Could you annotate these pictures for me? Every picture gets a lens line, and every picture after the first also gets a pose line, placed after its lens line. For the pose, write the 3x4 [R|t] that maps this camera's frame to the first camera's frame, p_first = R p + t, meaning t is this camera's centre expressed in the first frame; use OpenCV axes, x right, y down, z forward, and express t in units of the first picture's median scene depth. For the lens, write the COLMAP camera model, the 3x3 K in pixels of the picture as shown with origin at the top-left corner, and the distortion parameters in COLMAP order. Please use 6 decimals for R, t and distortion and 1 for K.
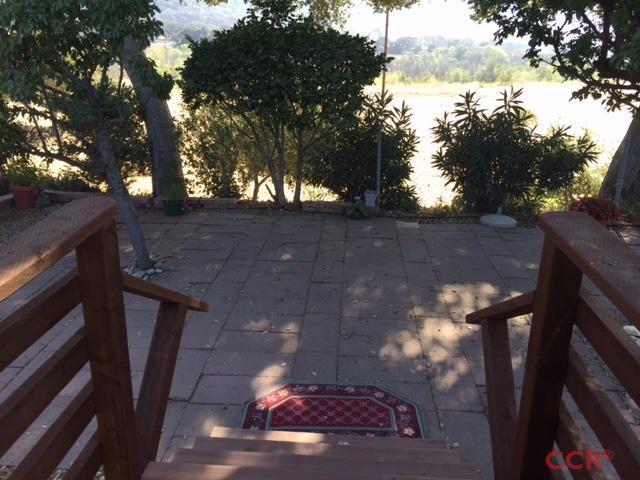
lens RADIAL K [[529.2, 0, 323.7], [0, 529.2, 239.0], [0, 0, 1]] dist [0.000270, -0.018547]
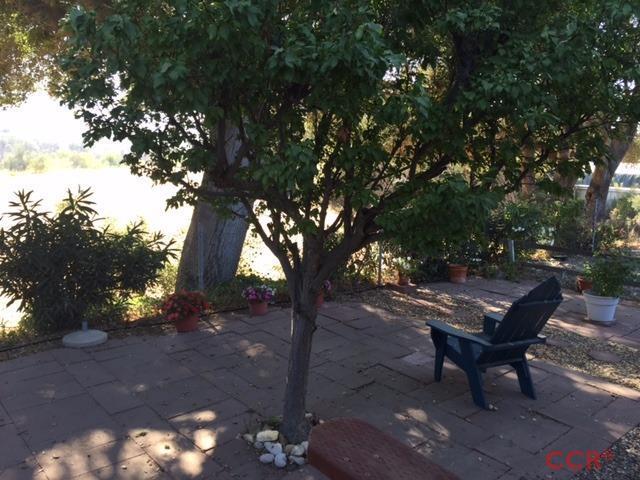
lens RADIAL K [[529.2, 0, 323.7], [0, 529.2, 239.0], [0, 0, 1]] dist [0.000270, -0.018547]
pose [[0.693042, -0.086542, 0.715684, 0.001936], [0.197576, 0.977557, -0.073117, -0.053239], [-0.693294, 0.192075, 0.694586, 0.118120]]
